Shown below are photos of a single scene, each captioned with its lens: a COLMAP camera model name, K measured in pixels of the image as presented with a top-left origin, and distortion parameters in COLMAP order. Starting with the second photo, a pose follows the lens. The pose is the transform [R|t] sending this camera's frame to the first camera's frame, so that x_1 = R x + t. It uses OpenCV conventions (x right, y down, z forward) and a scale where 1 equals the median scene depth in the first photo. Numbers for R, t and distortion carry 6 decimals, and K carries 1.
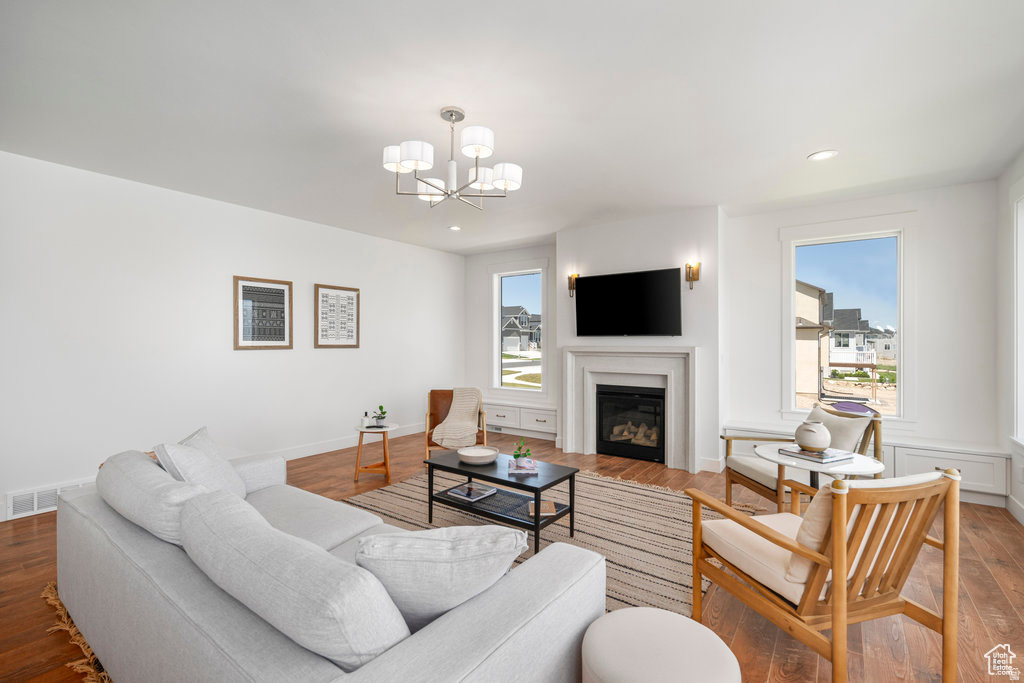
lens RADIAL K [[456.4, 0, 516.6], [0, 456.4, 343.6], [0, 0, 1]] dist [-0.001443, -0.000314]
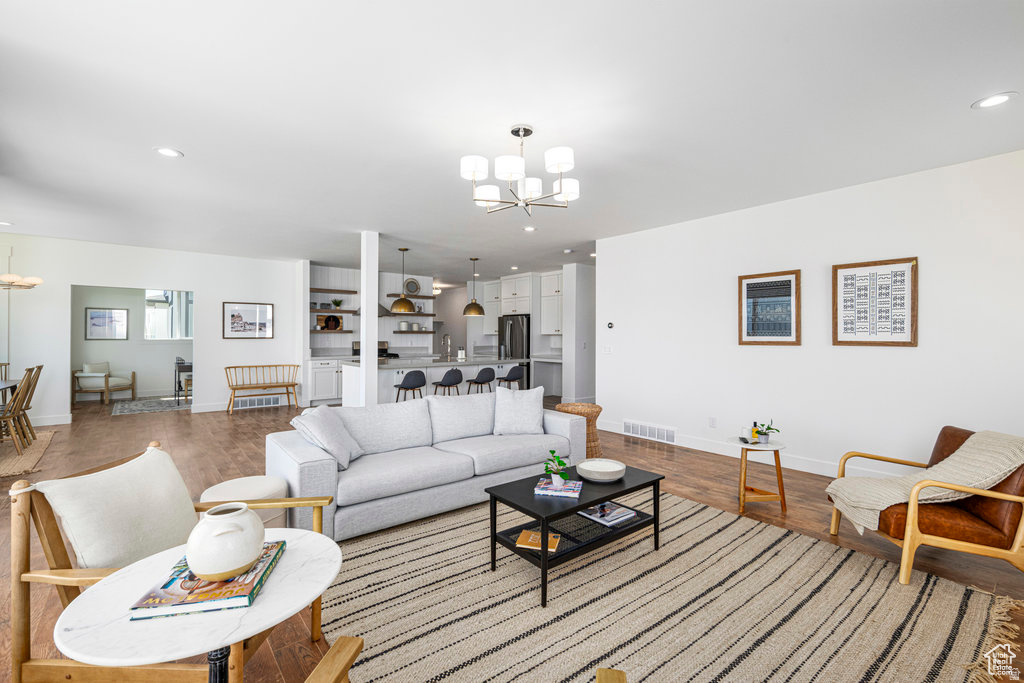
lens RADIAL K [[456.4, 0, 516.9], [0, 456.4, 337.4], [0, 0, 1]] dist [-0.001443, -0.000314]
pose [[-0.258912, -0.000074, -0.965901, 0.482403], [-0.002619, 0.999996, 0.000626, -0.002484], [0.965897, 0.002692, -0.258911, 0.664898]]
